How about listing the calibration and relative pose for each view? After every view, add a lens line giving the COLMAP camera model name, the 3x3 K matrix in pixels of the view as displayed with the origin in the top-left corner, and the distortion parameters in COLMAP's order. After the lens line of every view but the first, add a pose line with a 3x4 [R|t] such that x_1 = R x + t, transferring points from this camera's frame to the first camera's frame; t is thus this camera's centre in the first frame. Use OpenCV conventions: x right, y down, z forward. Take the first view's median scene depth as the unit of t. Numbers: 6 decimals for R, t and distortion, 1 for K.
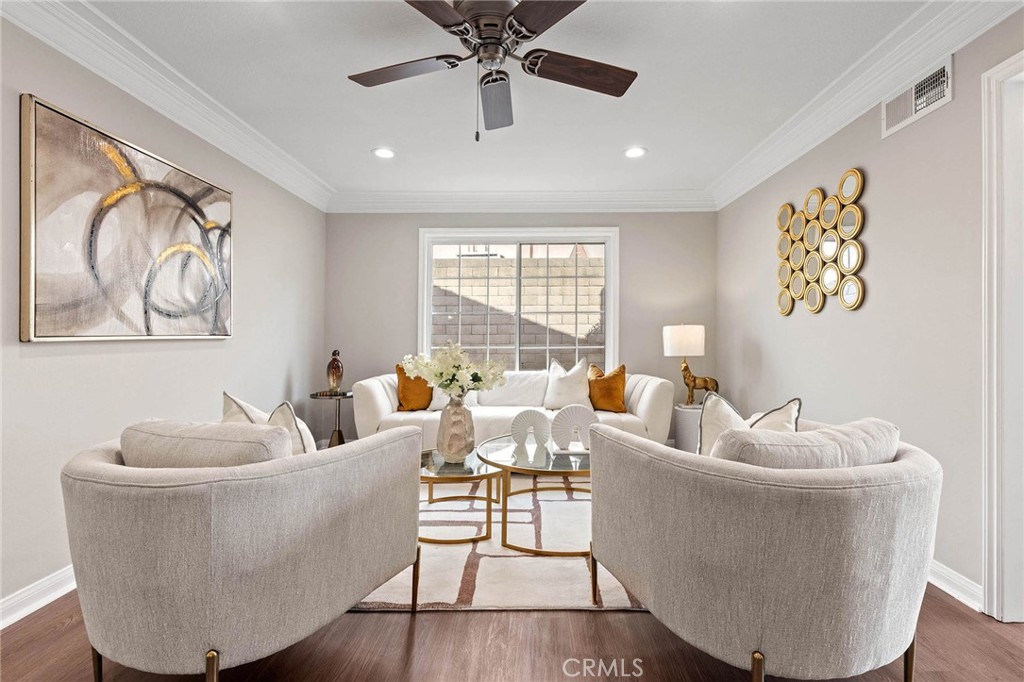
lens RADIAL K [[465.2, 0, 515.3], [0, 465.2, 340.7], [0, 0, 1]] dist [-0.020408, -0.000260]
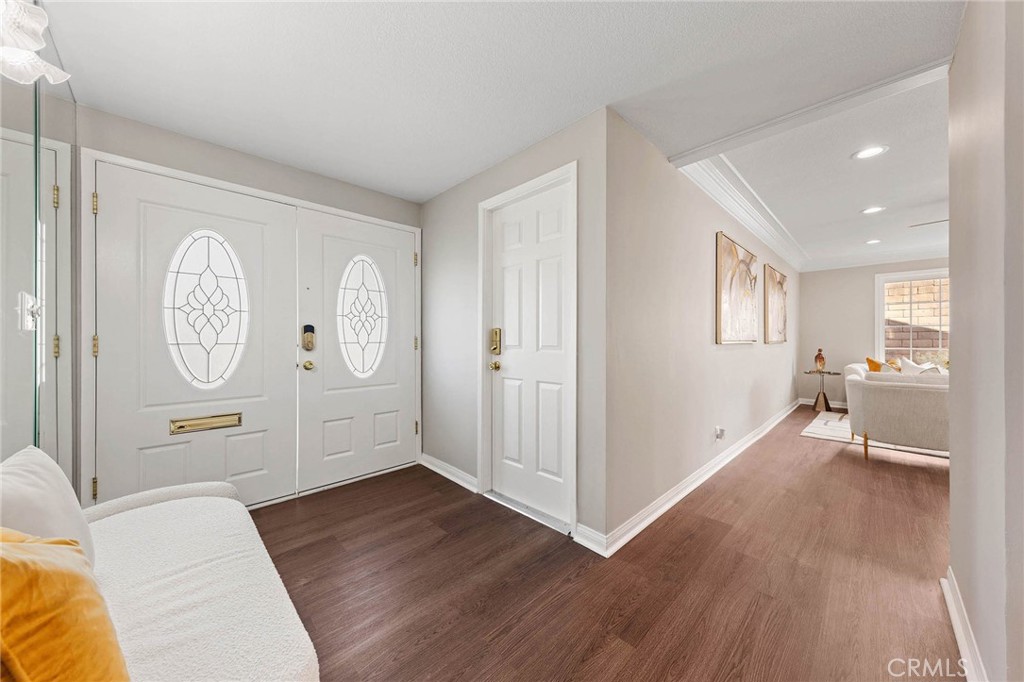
lens RADIAL K [[358.9, 0, 515.9], [0, 358.9, 340.1], [0, 0, 1]] dist [-0.000540, -0.000083]
pose [[0.734886, 0.006166, -0.678162, -0.317070], [-0.010194, 0.999946, -0.001955, 0.001528], [0.678114, 0.008350, 0.734910, -0.878436]]
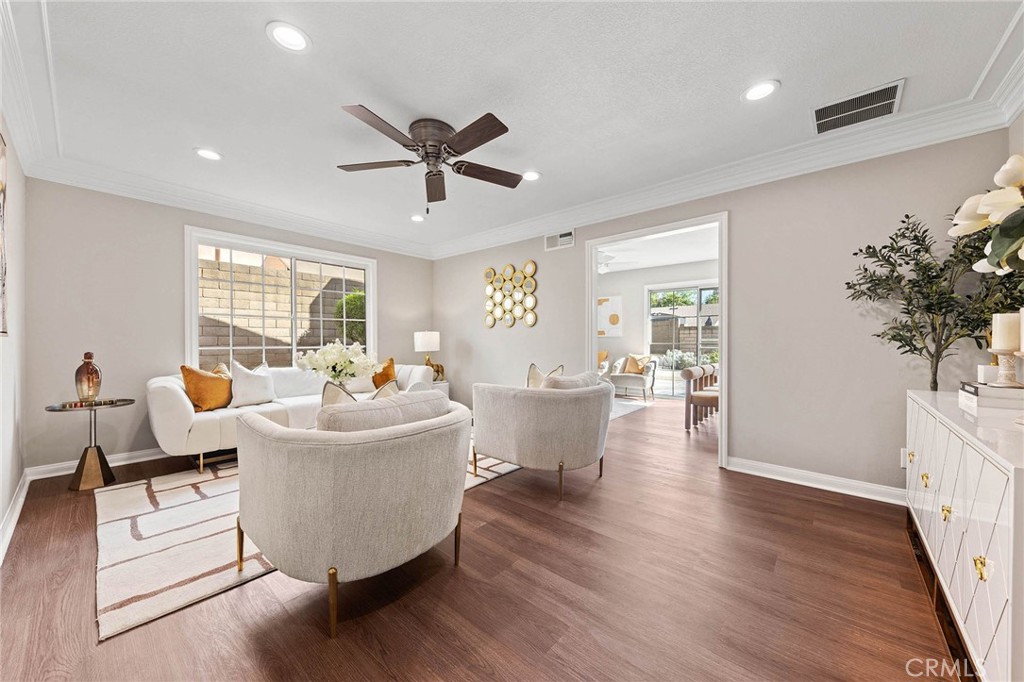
lens RADIAL K [[374.7, 0, 514.3], [0, 374.7, 342.7], [0, 0, 1]] dist [0.000154, -0.000086]
pose [[0.625154, -0.000908, 0.780501, -0.445021], [0.003121, 0.999994, -0.001336, 0.007209], [-0.780495, 0.003271, 0.625154, -0.025275]]
